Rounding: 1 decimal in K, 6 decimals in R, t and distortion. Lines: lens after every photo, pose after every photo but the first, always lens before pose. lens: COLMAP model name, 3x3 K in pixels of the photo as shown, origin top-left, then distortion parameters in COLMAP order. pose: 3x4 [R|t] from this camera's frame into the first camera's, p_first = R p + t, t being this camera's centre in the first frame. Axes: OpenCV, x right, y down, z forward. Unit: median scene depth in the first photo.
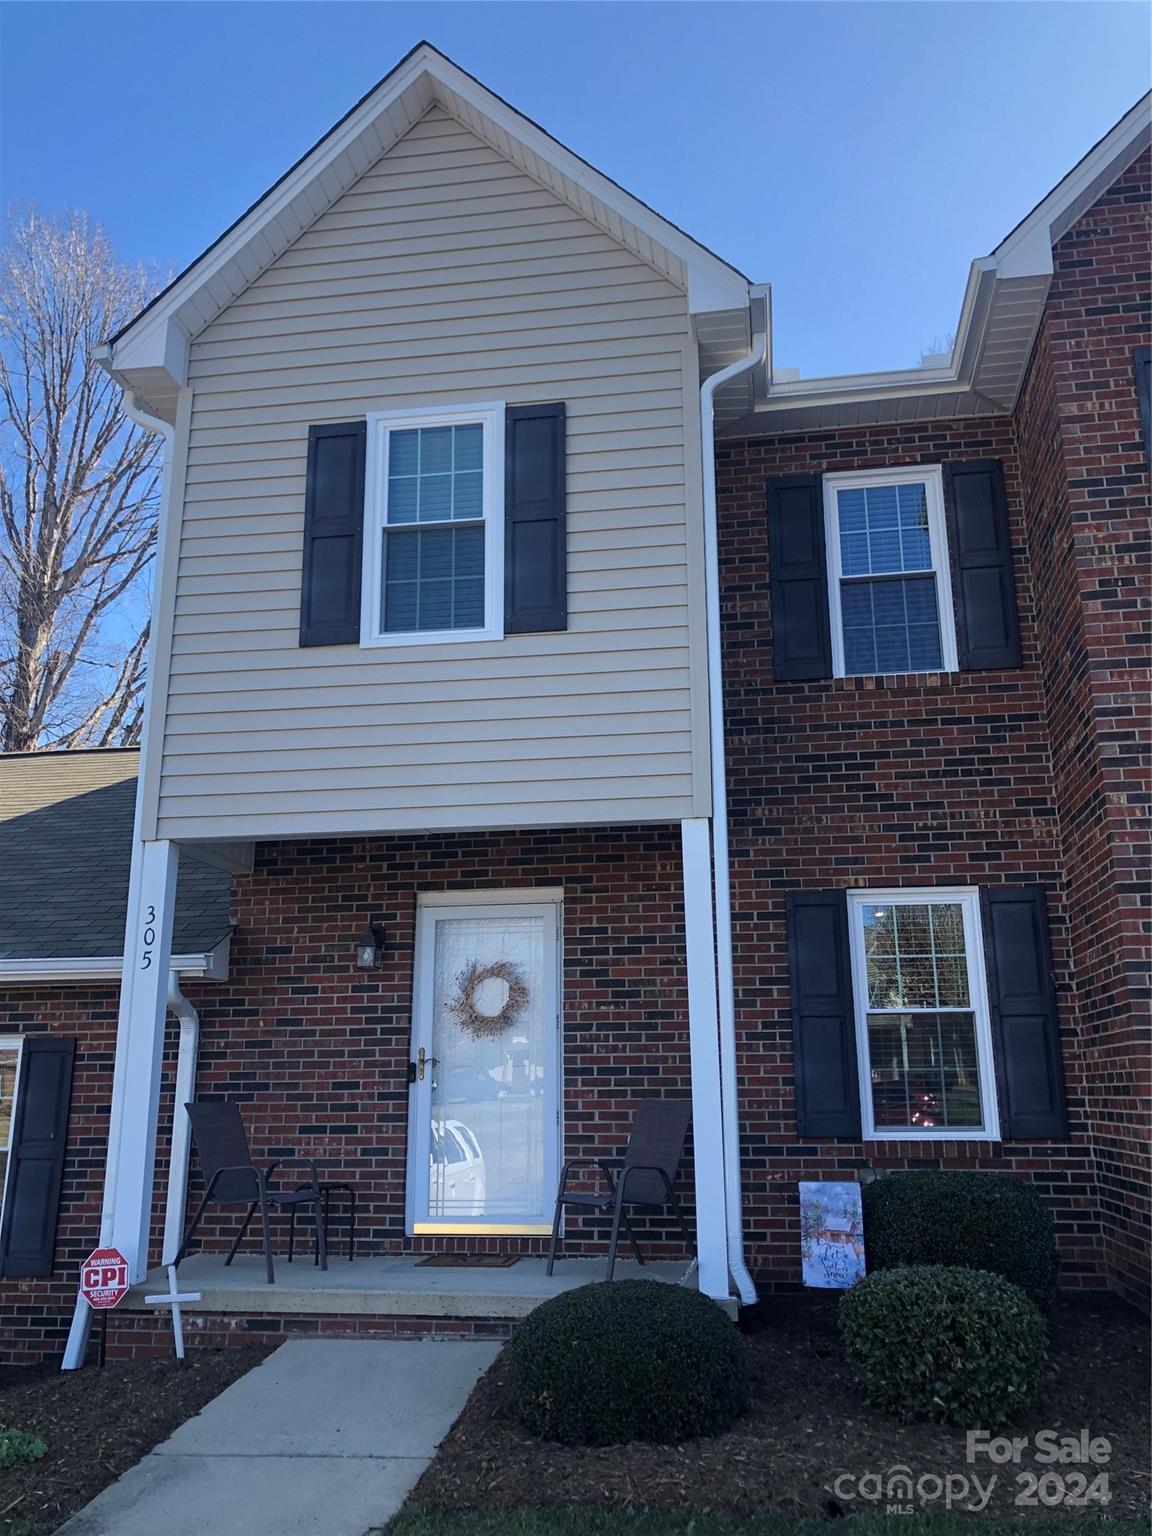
lens RADIAL K [[1269.1, 0, 580.6], [0, 1269.1, 752.1], [0, 0, 1]] dist [0.036440, -0.052129]
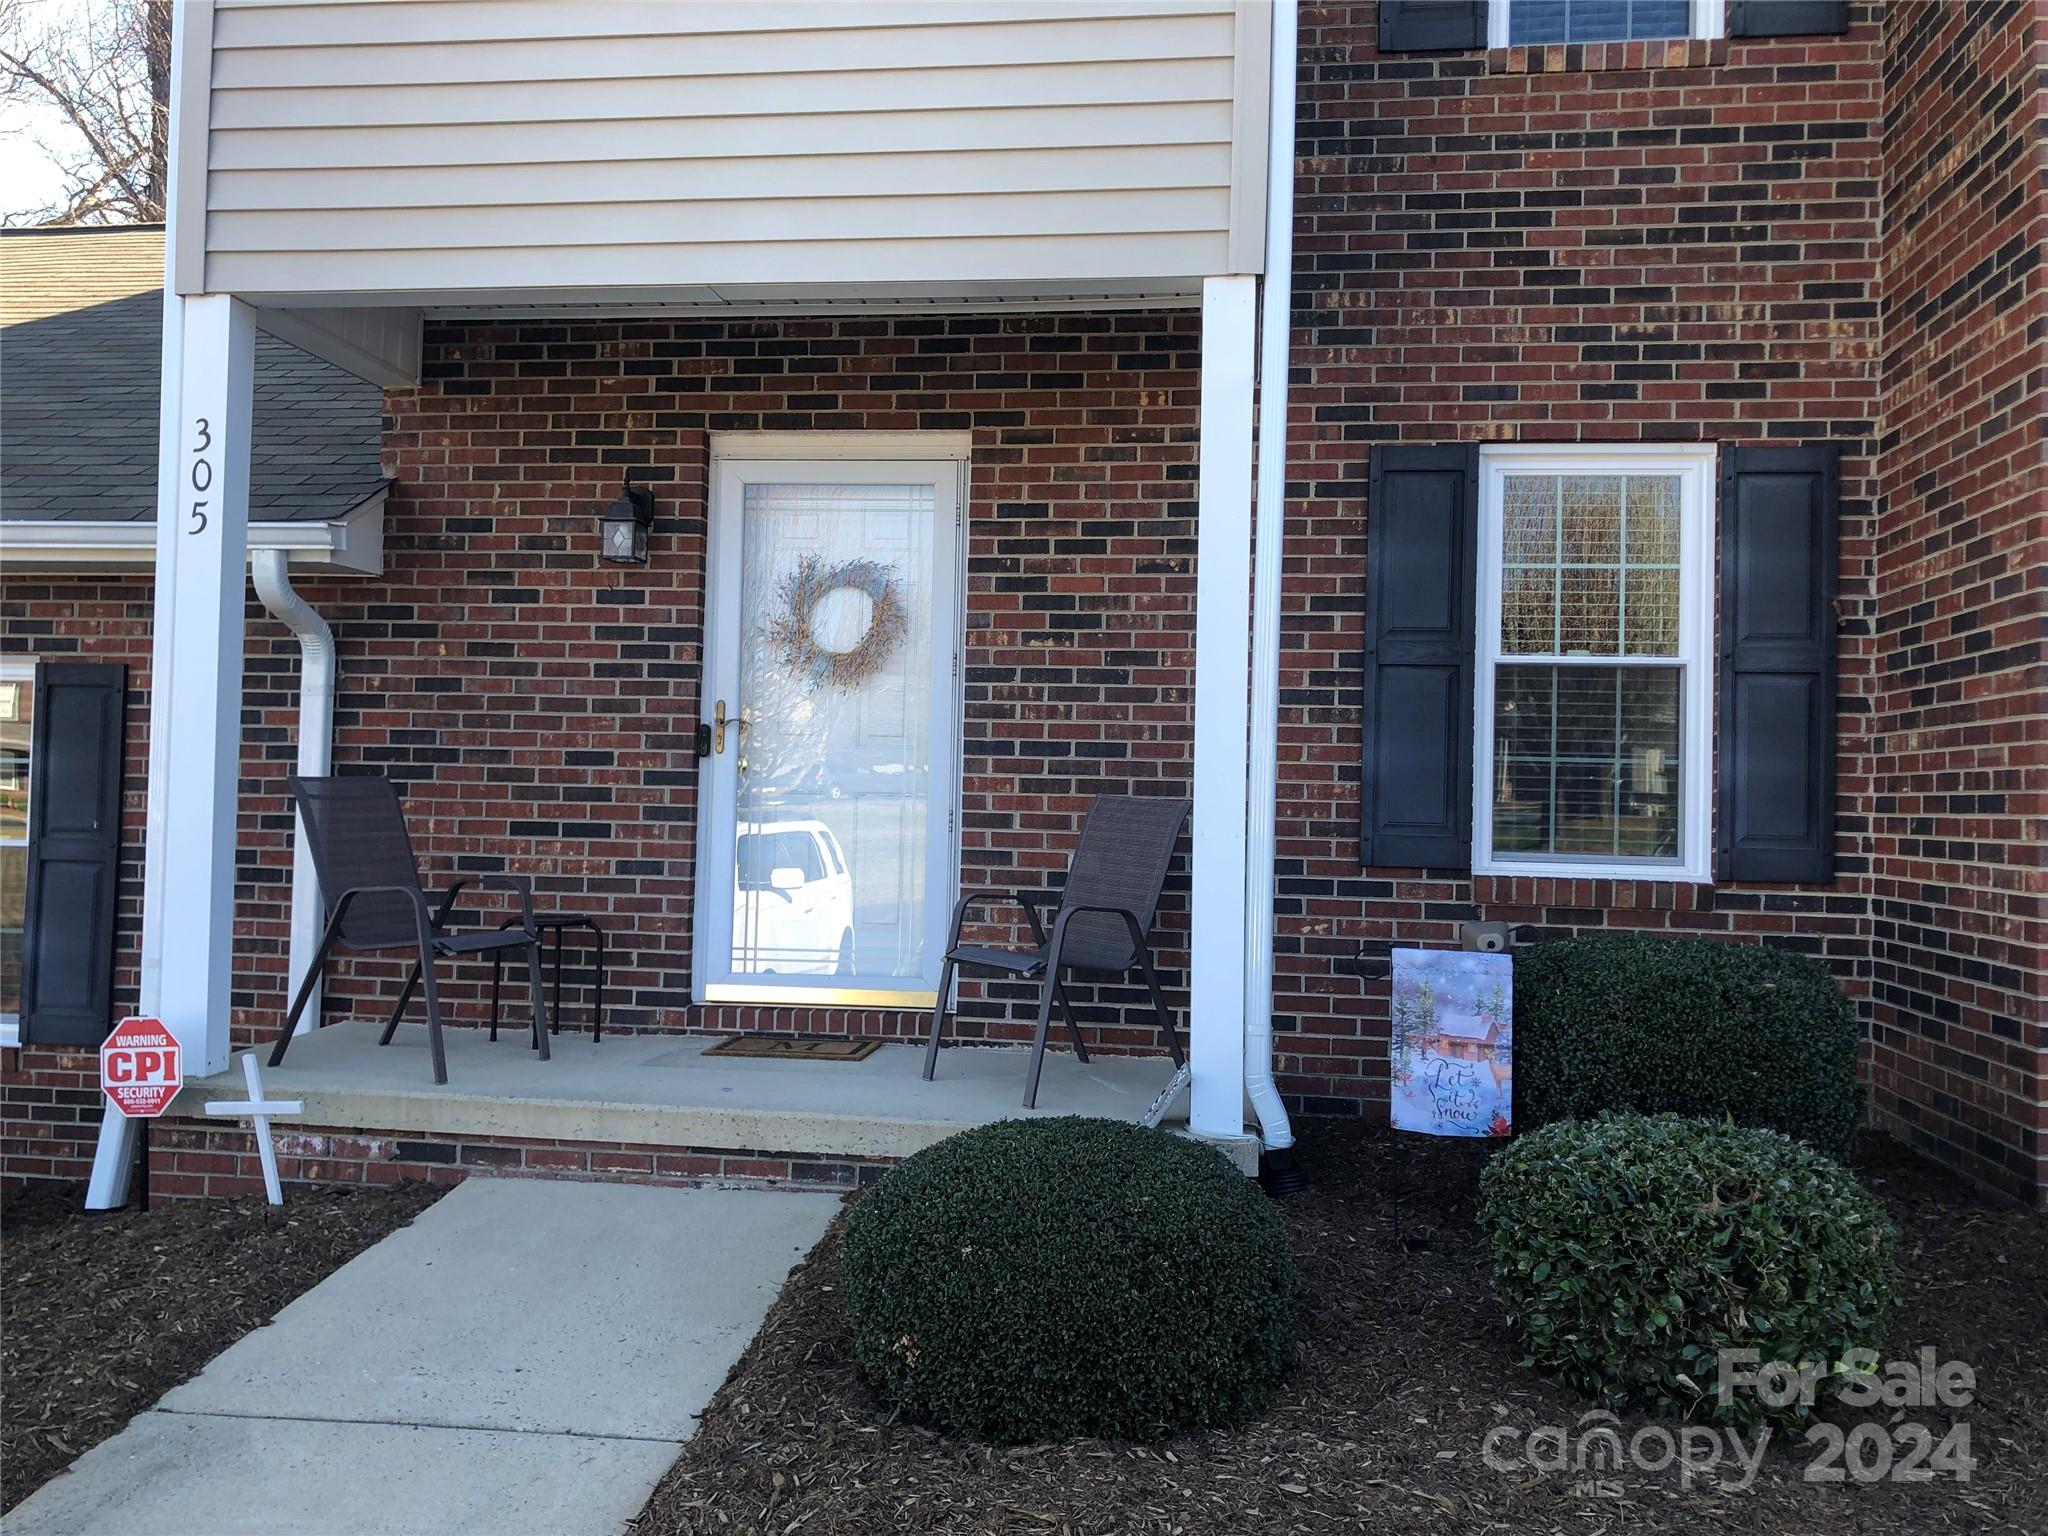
lens RADIAL K [[1692.1, 0, 1031.3], [0, 1692.1, 771.1], [0, 0, 1]] dist [0.036440, -0.052129]
pose [[0.999203, 0.031328, 0.024731, -0.000941], [-0.036411, 0.969263, 0.243319, 0.074693], [-0.016348, -0.244025, 0.969631, 0.253804]]
